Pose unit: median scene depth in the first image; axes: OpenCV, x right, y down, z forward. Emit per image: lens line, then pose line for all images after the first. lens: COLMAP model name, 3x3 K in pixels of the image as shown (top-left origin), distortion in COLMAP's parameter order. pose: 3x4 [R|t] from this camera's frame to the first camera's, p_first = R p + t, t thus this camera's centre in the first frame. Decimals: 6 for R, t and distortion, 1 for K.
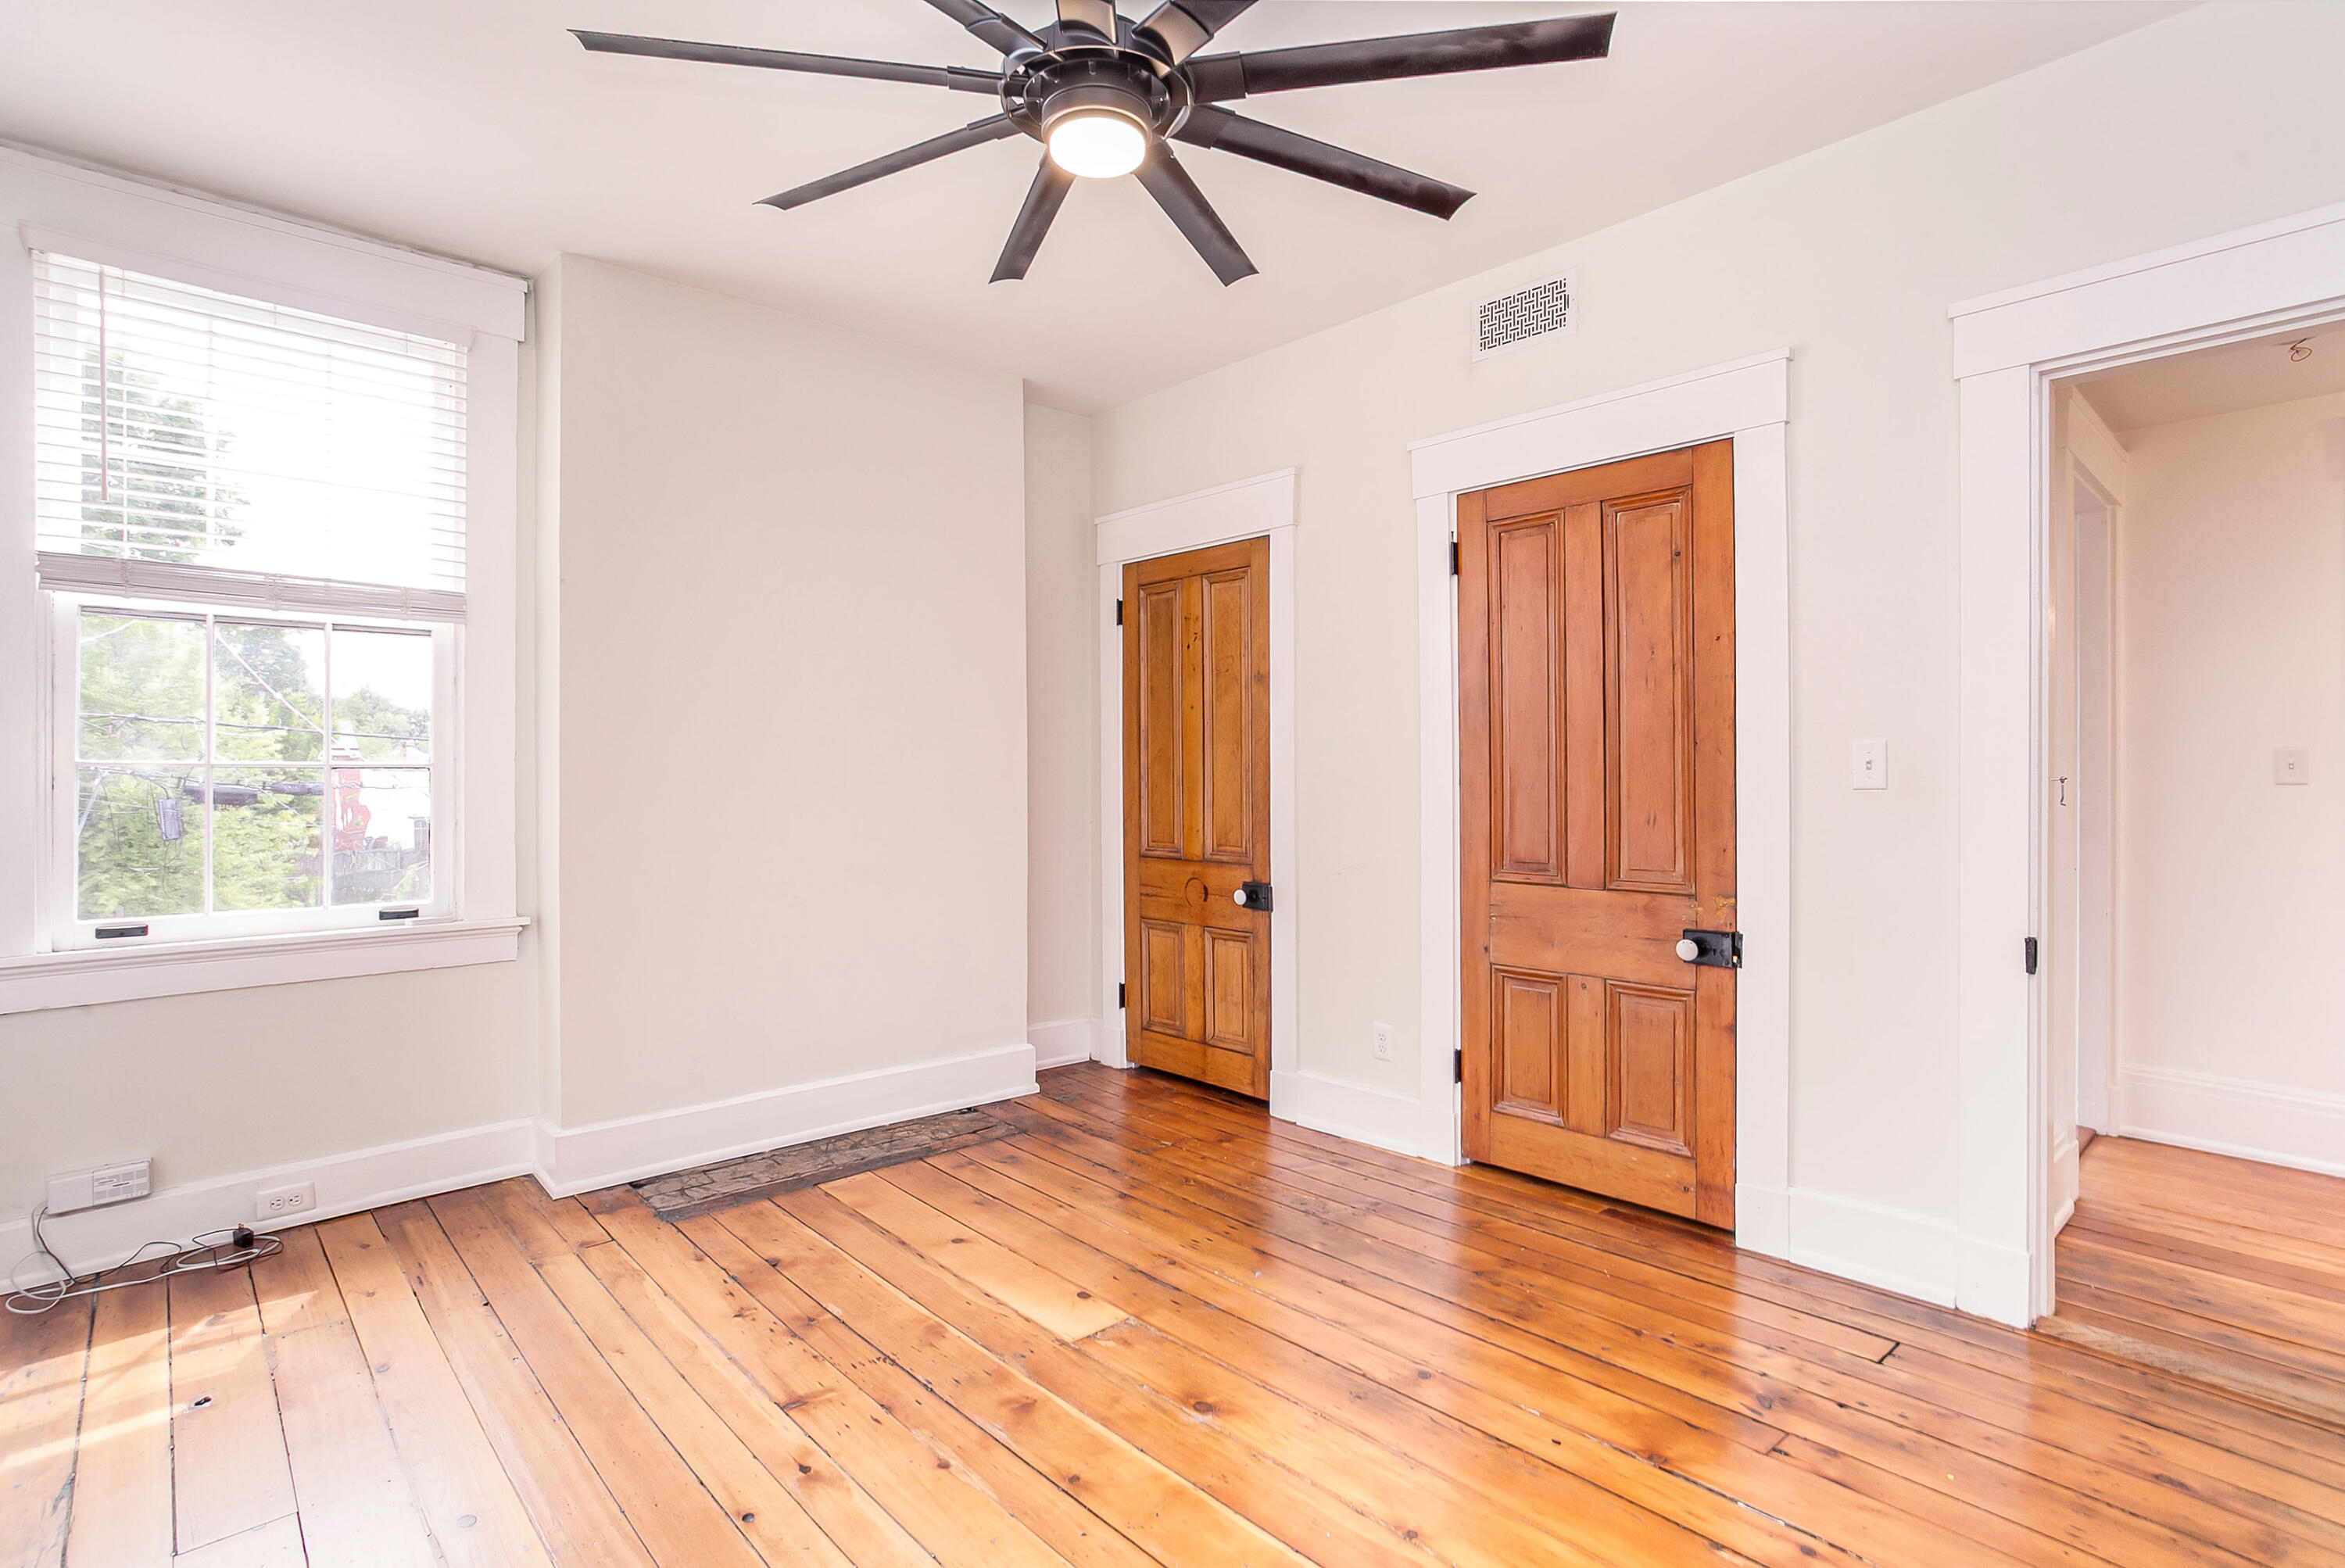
lens RADIAL K [[1133.4, 0, 1166.2], [0, 1133.4, 785.1], [0, 0, 1]] dist [0.002629, 0.001784]
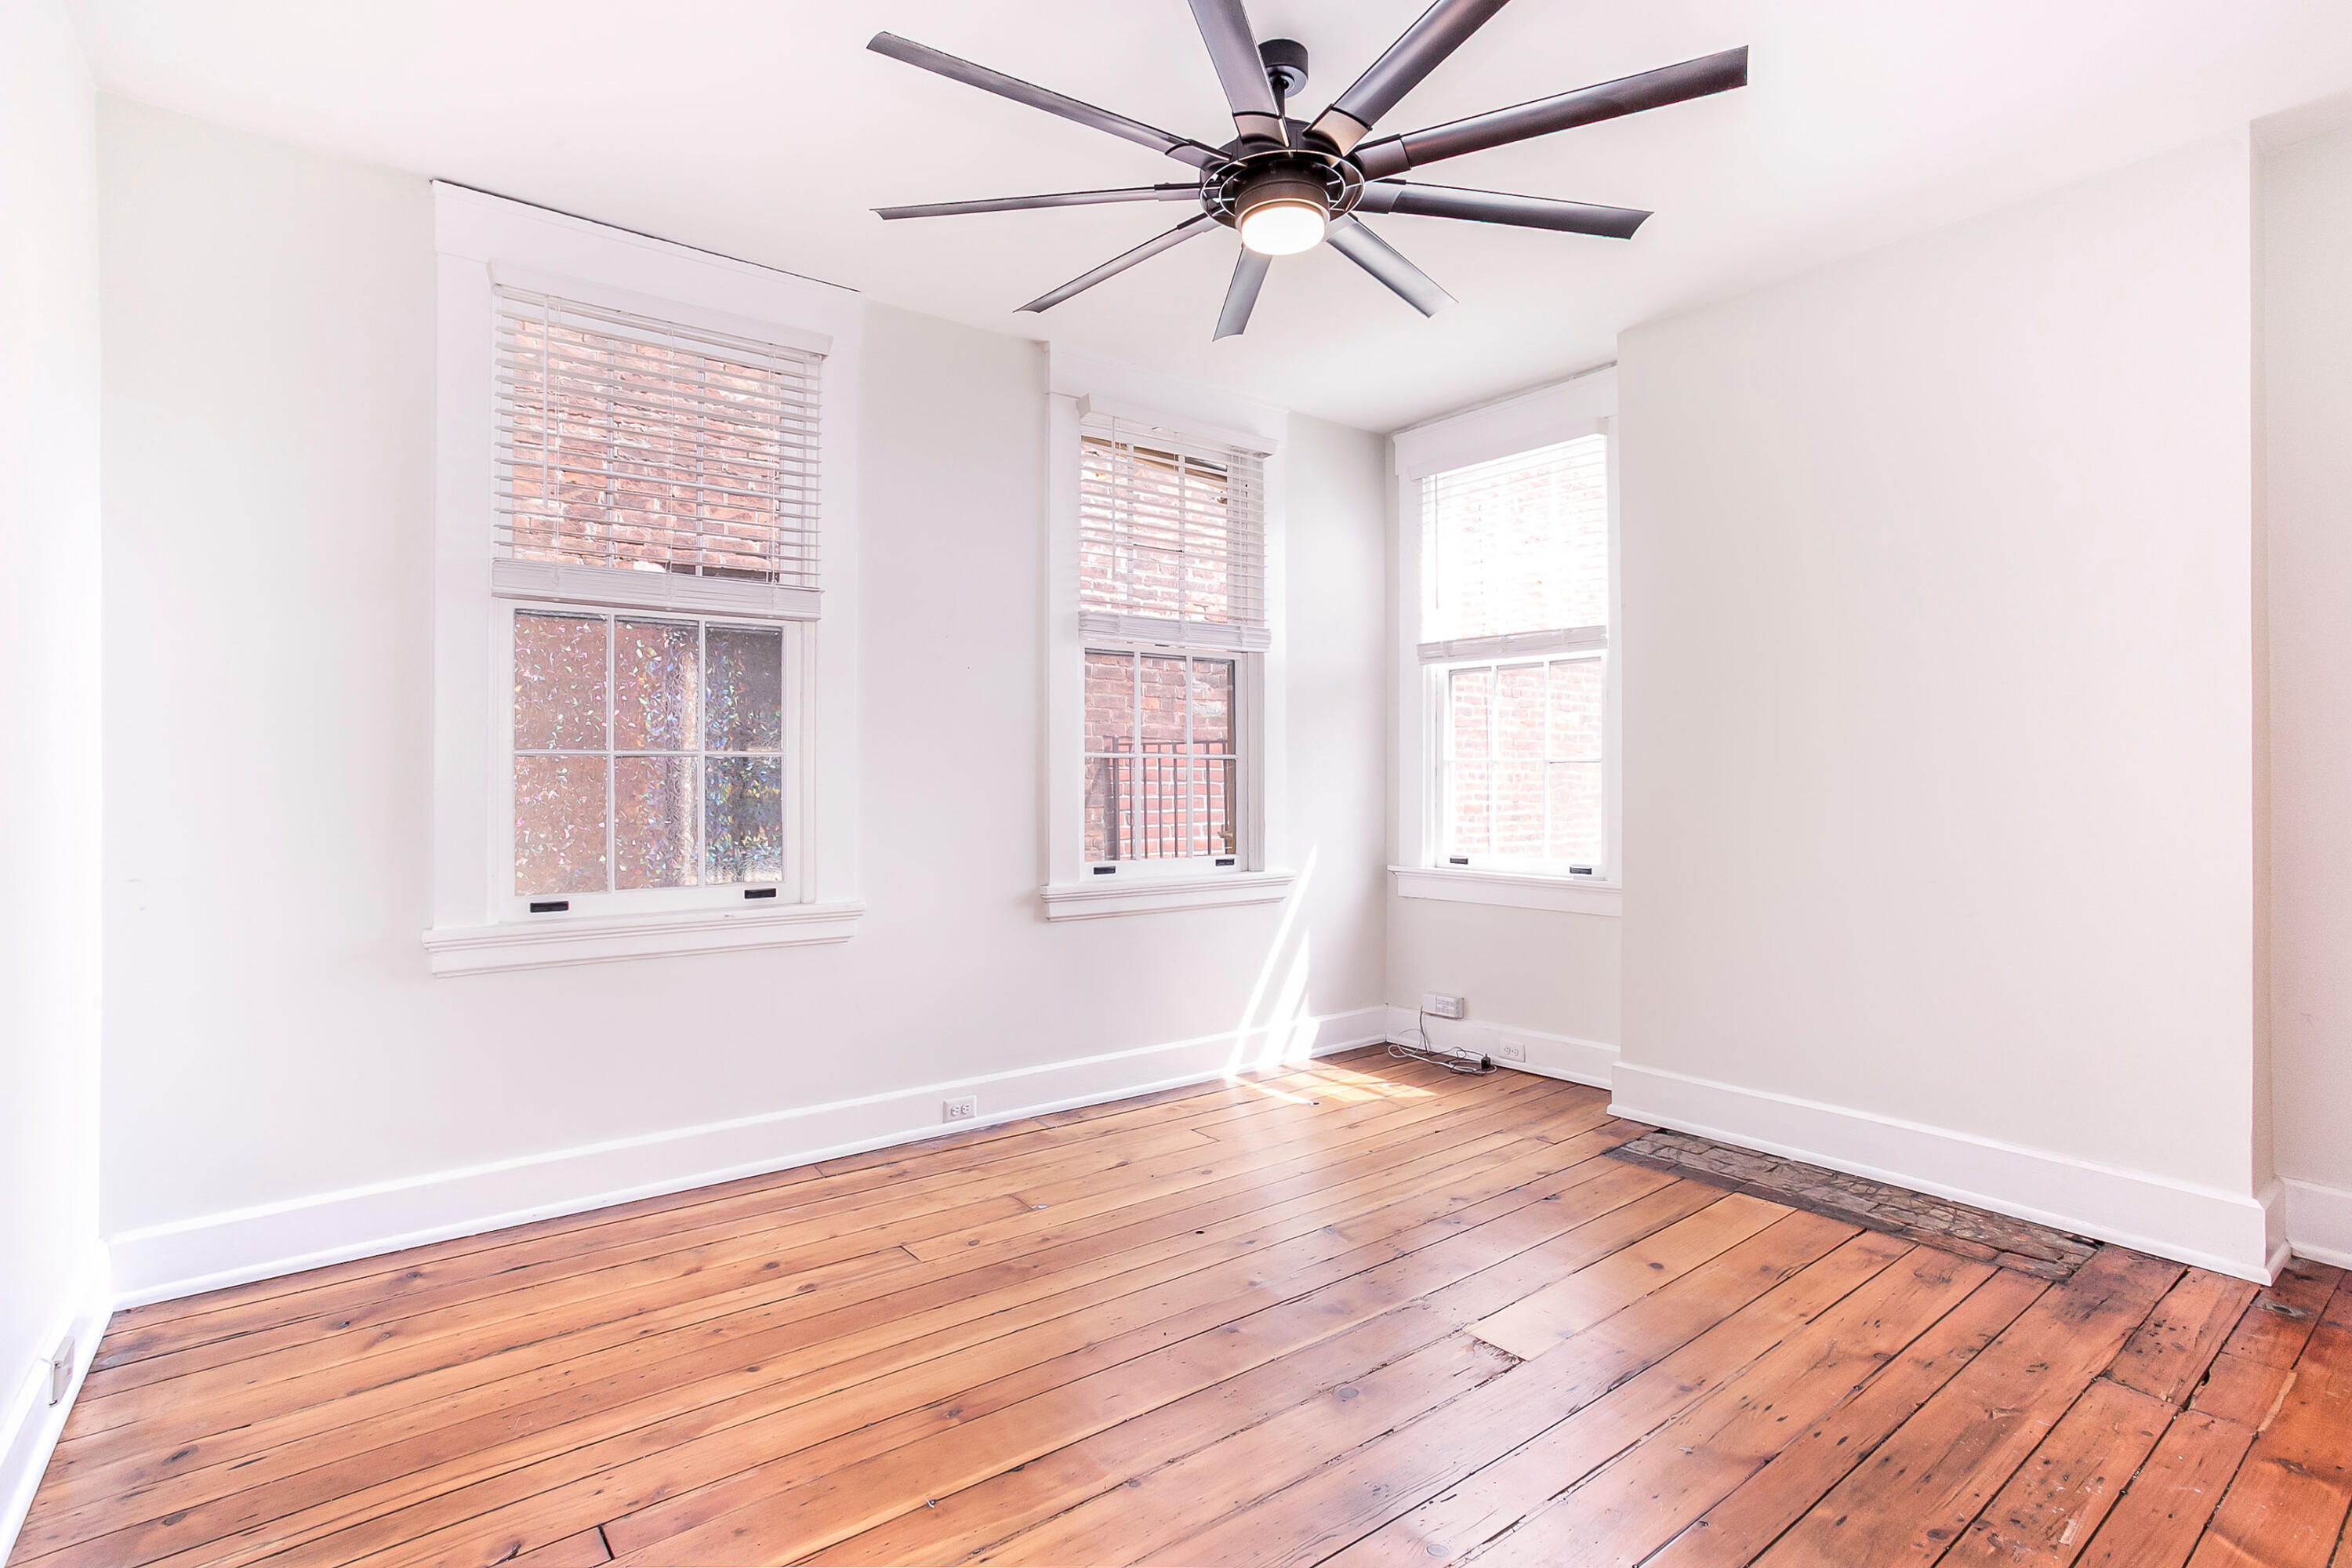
lens RADIAL K [[1136.8, 0, 1172.1], [0, 1136.8, 769.7], [0, 0, 1]] dist [0.002629, 0.001784]
pose [[-0.065168, -0.001358, -0.997873, 0.691253], [0.002342, 0.999996, -0.001514, -0.003874], [0.997872, -0.002435, -0.065165, 0.595425]]
